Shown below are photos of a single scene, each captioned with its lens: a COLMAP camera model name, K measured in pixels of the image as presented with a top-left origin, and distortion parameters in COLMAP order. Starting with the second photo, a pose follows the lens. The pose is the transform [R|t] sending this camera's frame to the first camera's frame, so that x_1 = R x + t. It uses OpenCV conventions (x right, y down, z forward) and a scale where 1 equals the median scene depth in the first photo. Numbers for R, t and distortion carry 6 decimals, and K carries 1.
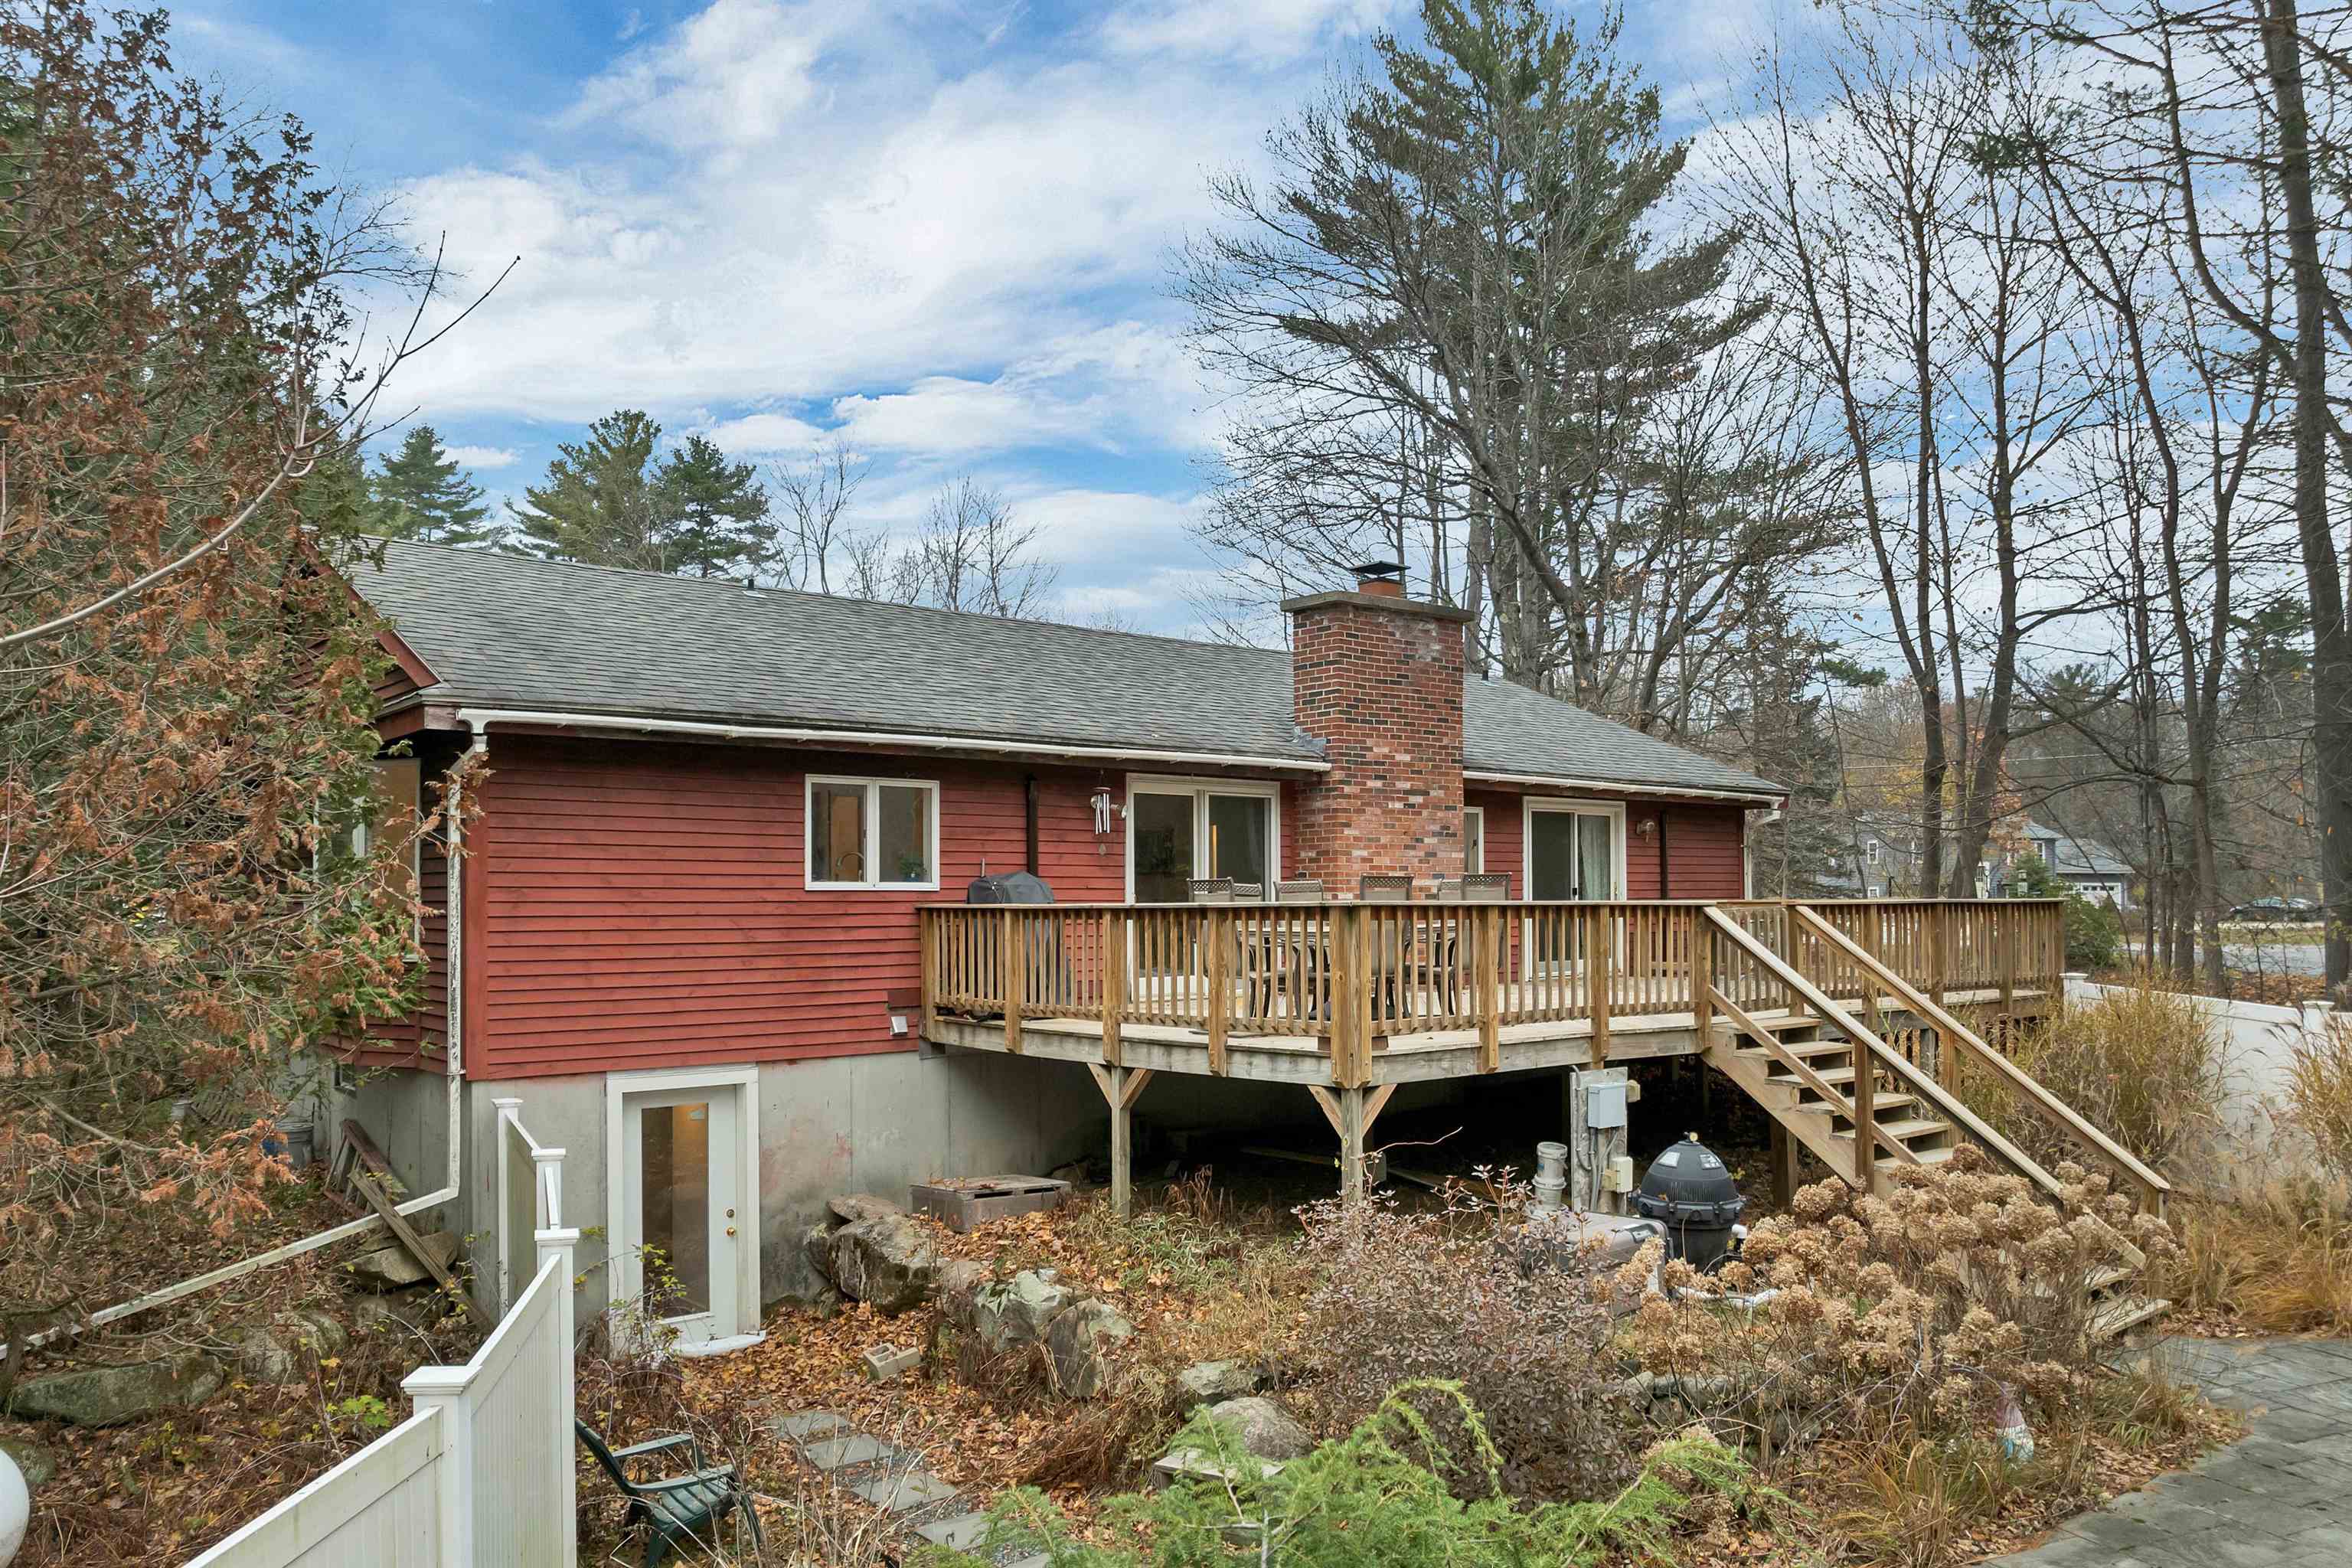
lens RADIAL K [[1688.3, 0, 1182.7], [0, 1688.3, 866.8], [0, 0, 1]] dist [-0.031905, -0.004034]
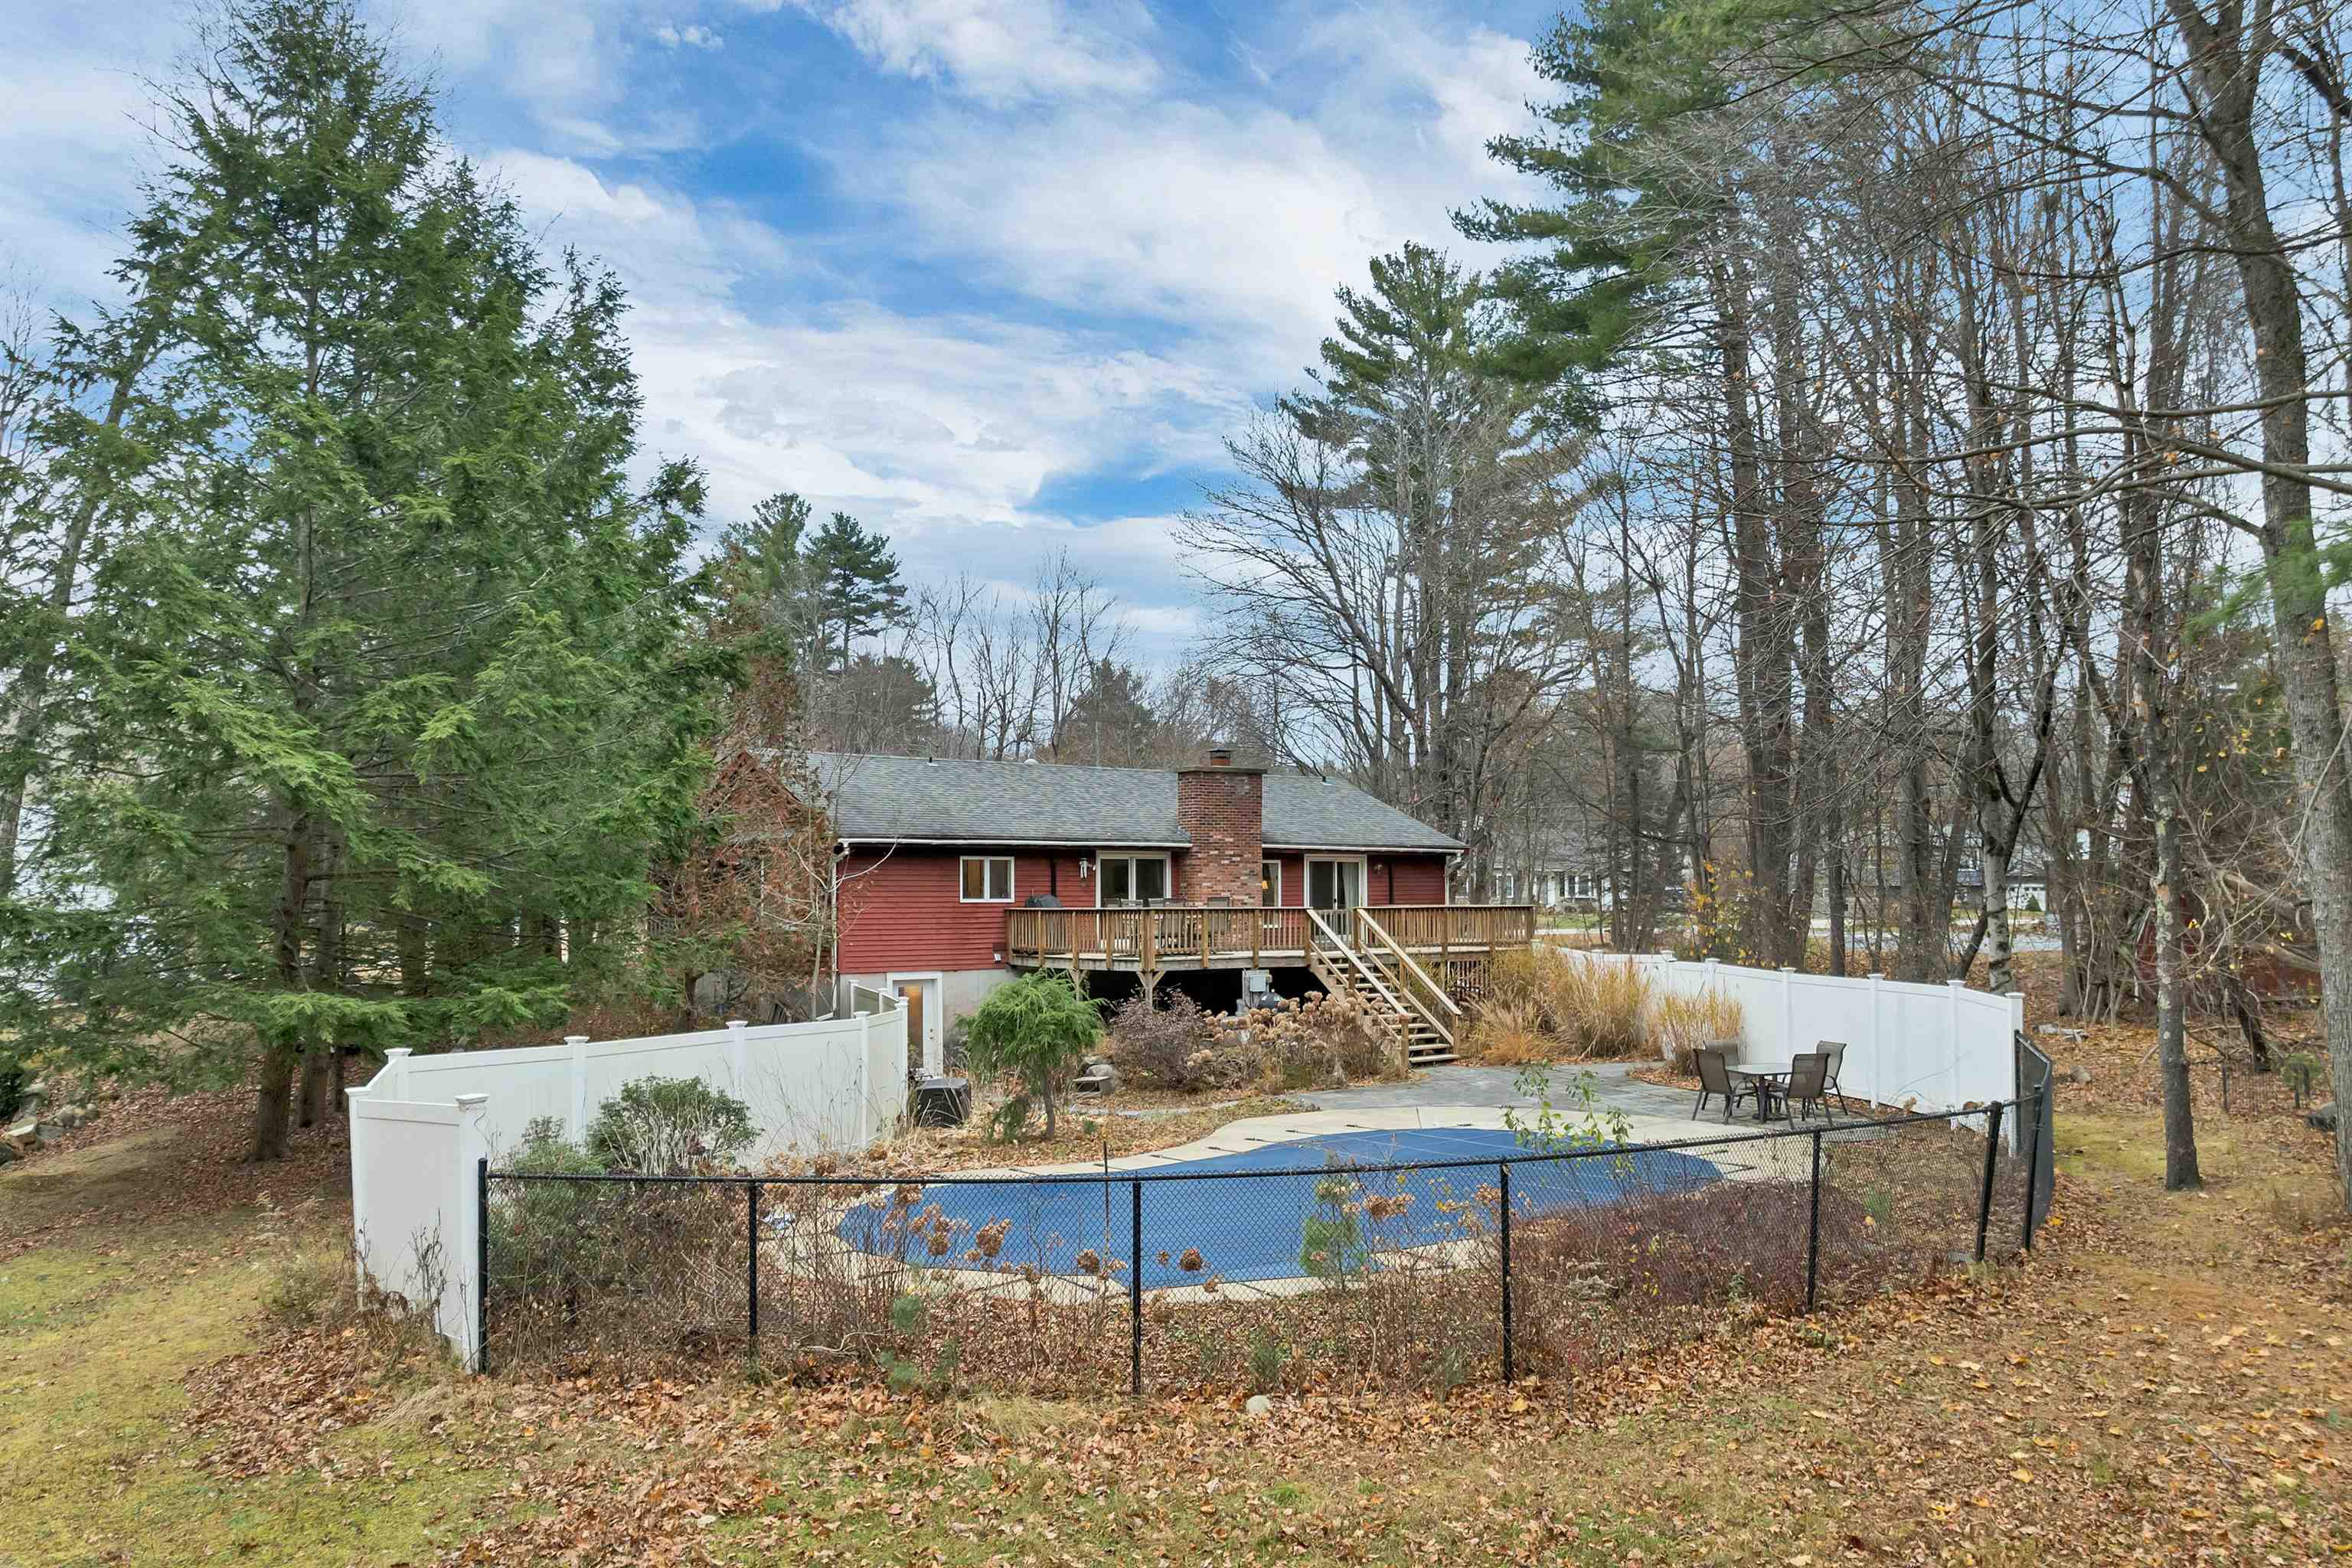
lens RADIAL K [[1688.3, 0, 1182.7], [0, 1688.3, 866.8], [0, 0, 1]] dist [-0.031905, -0.004034]
pose [[0.997820, -0.001017, -0.065989, 0.217919], [0.001165, 0.999997, 0.002204, -0.035554], [0.065987, -0.002276, 0.997818, -1.187846]]
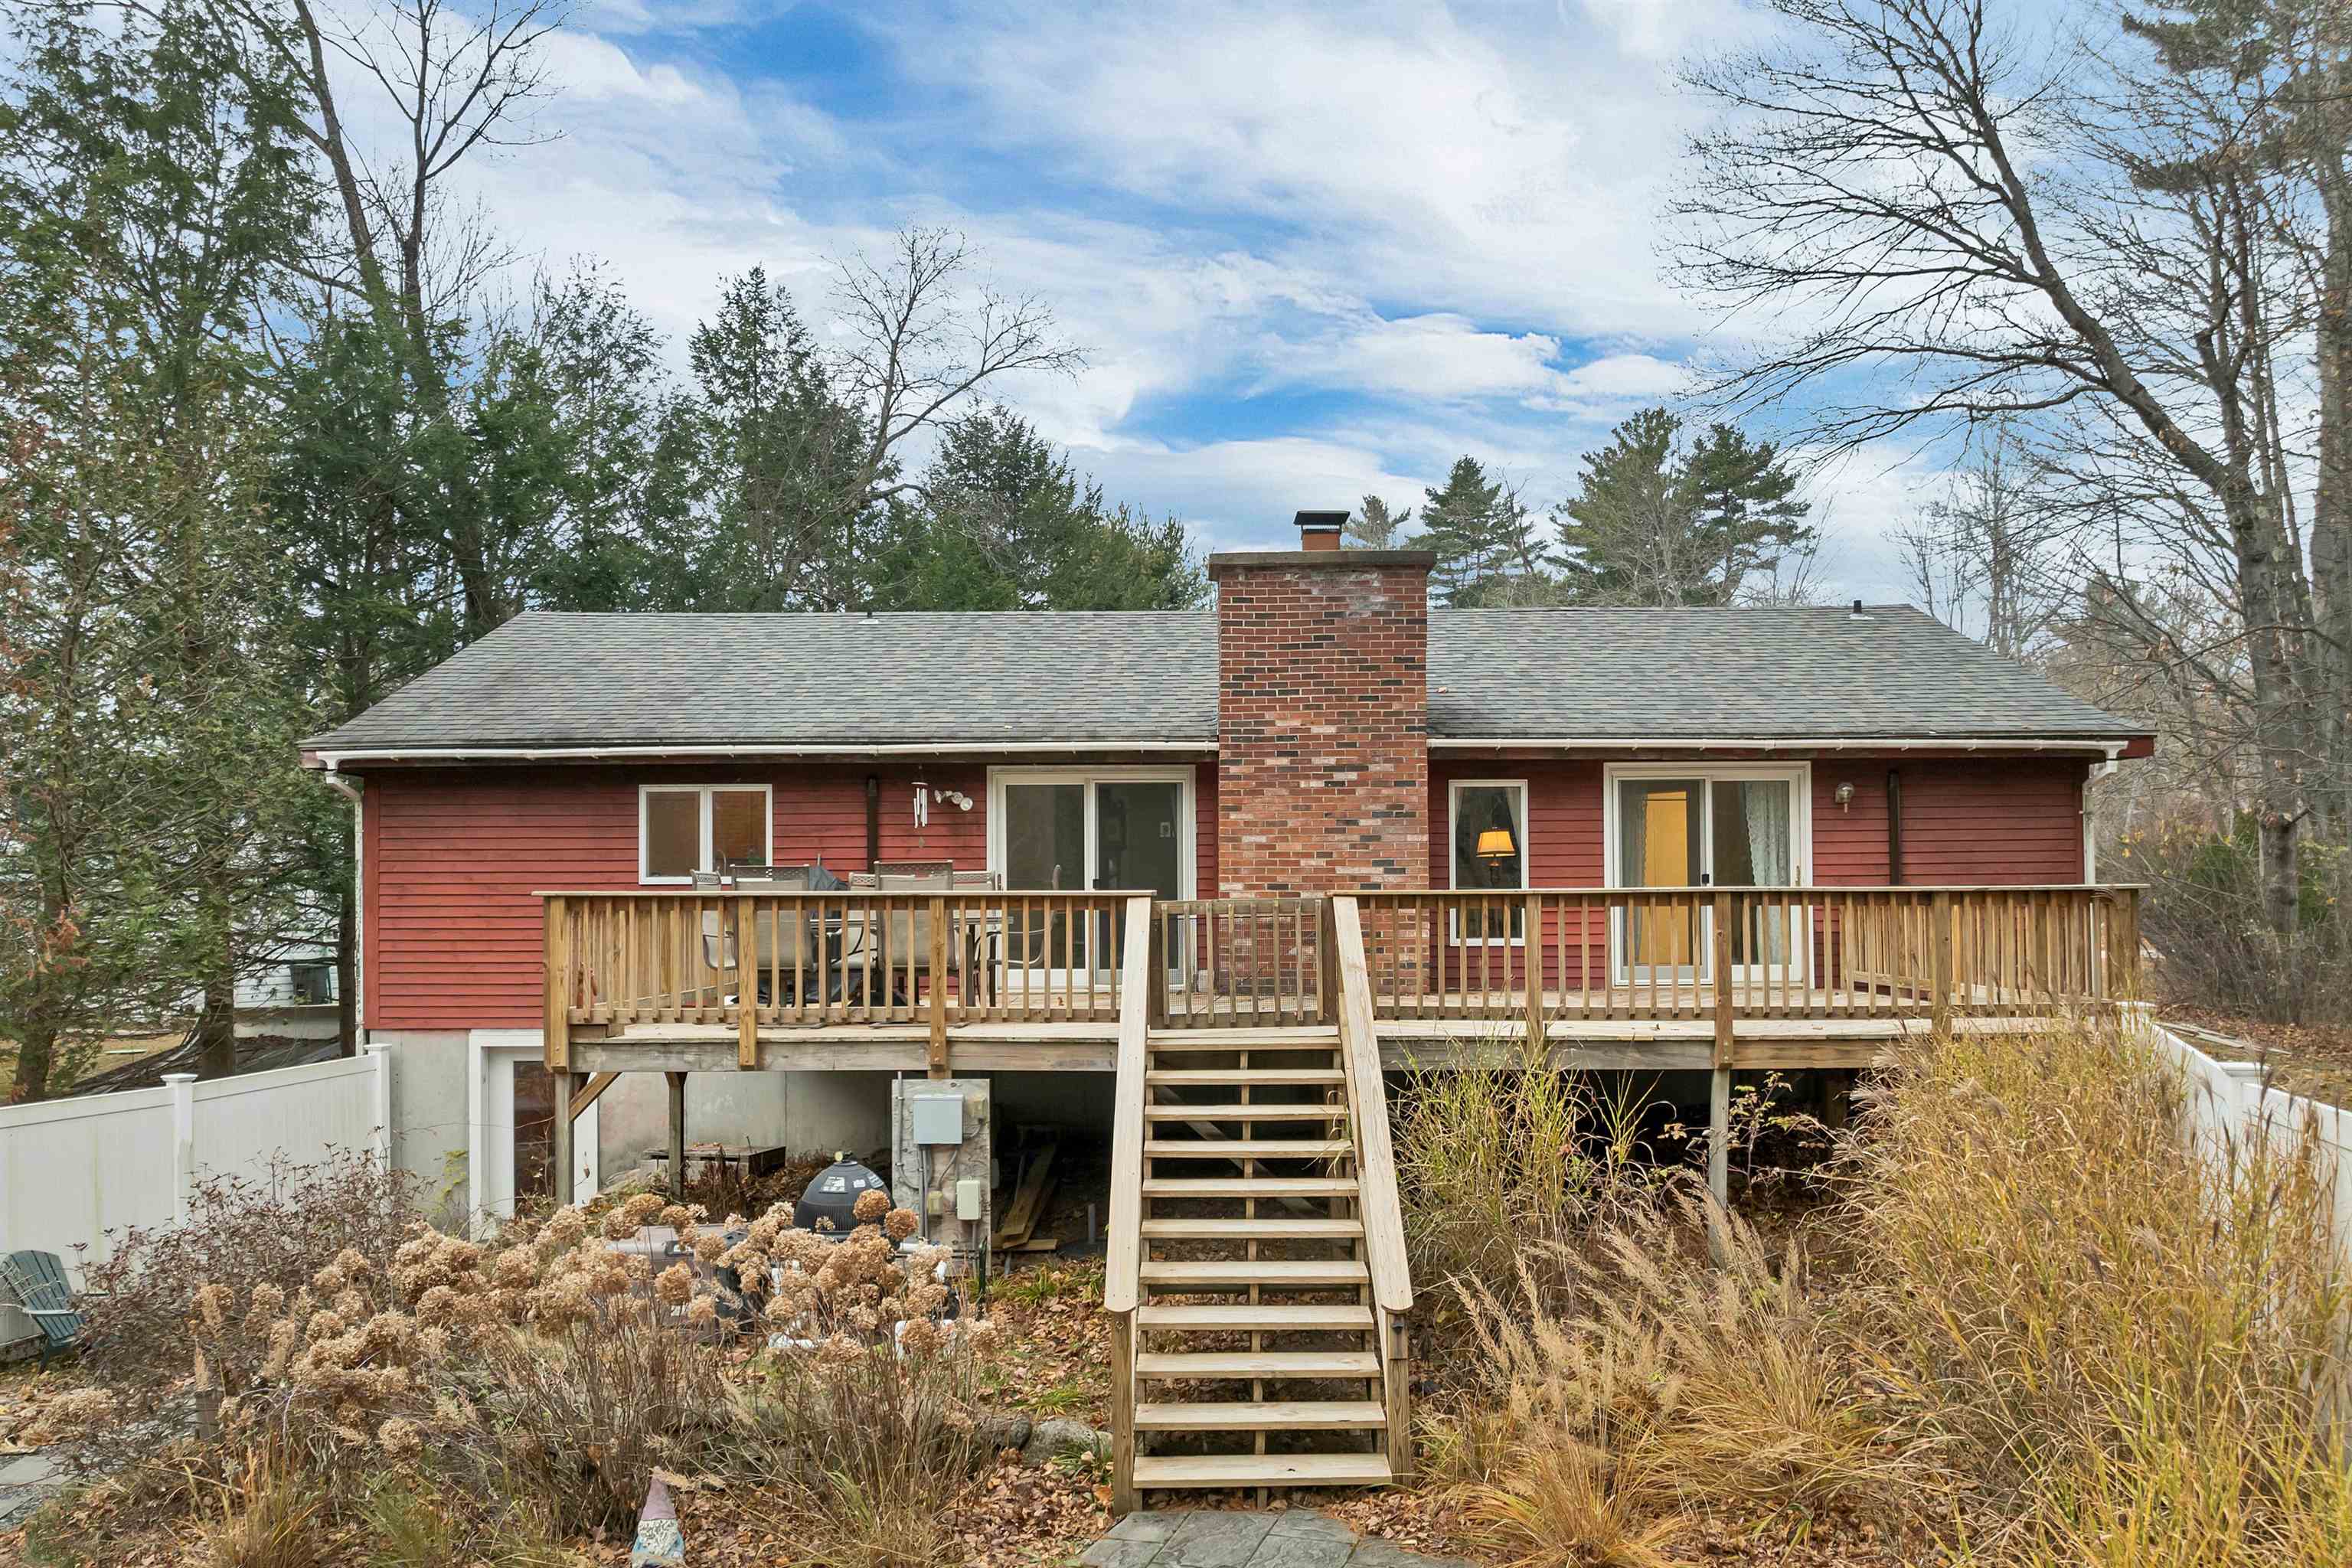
lens RADIAL K [[1688.3, 0, 1182.7], [0, 1688.3, 866.8], [0, 0, 1]] dist [-0.031905, -0.004034]
pose [[0.764114, -0.013219, -0.644946, 0.655204], [0.015390, 0.999879, -0.002260, 0.008102], [0.644898, -0.008199, 0.764224, 0.281629]]
